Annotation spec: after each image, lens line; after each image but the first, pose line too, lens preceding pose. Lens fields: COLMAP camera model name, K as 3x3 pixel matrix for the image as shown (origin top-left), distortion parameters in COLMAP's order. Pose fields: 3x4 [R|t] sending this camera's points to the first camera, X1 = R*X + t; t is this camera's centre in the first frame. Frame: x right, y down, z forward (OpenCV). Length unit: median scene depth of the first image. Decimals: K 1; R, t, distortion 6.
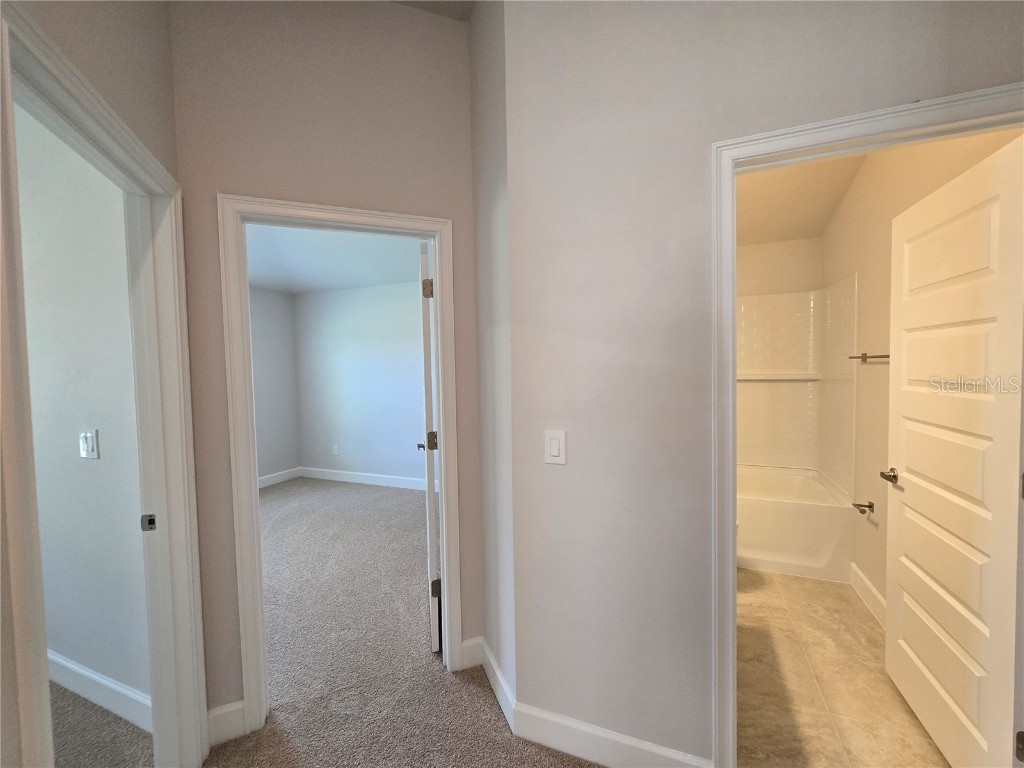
lens RADIAL K [[424.4, 0, 516.3], [0, 424.4, 384.9], [0, 0, 1]] dist [-0.001434, 0.001106]
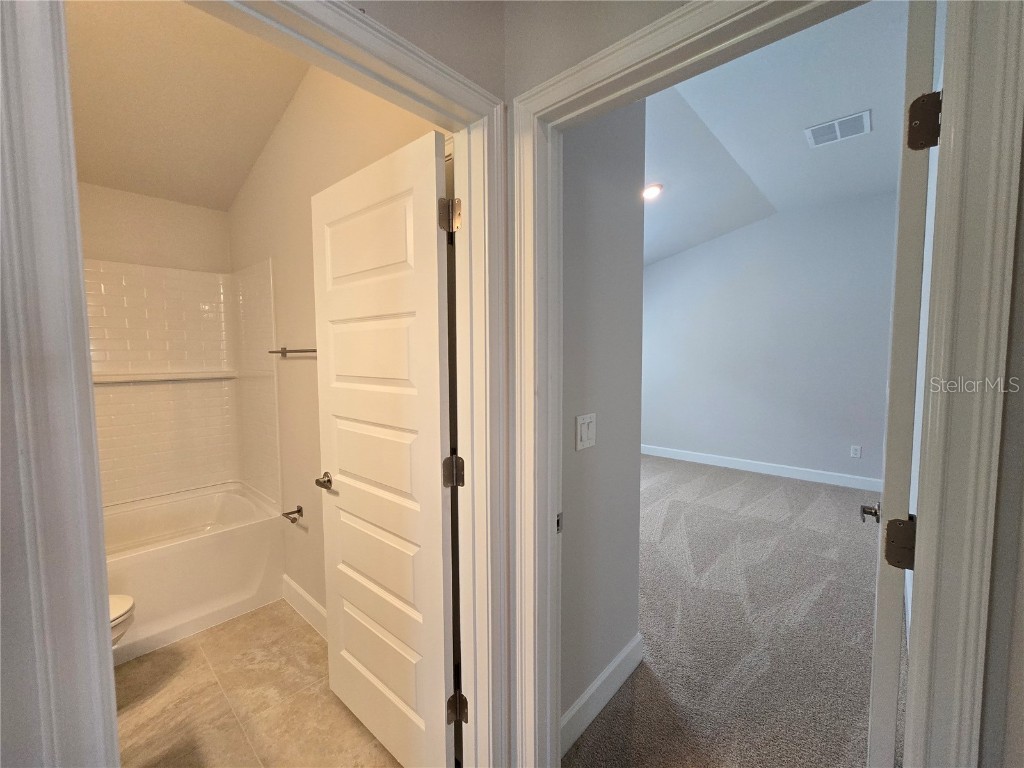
lens RADIAL K [[424.4, 0, 513.6], [0, 424.4, 382.6], [0, 0, 1]] dist [-0.001434, 0.001106]
pose [[0.347159, -0.042884, 0.936825, 0.169529], [0.042021, 0.998662, 0.030142, -0.007763], [-0.936864, 0.028902, 0.348496, 0.282582]]
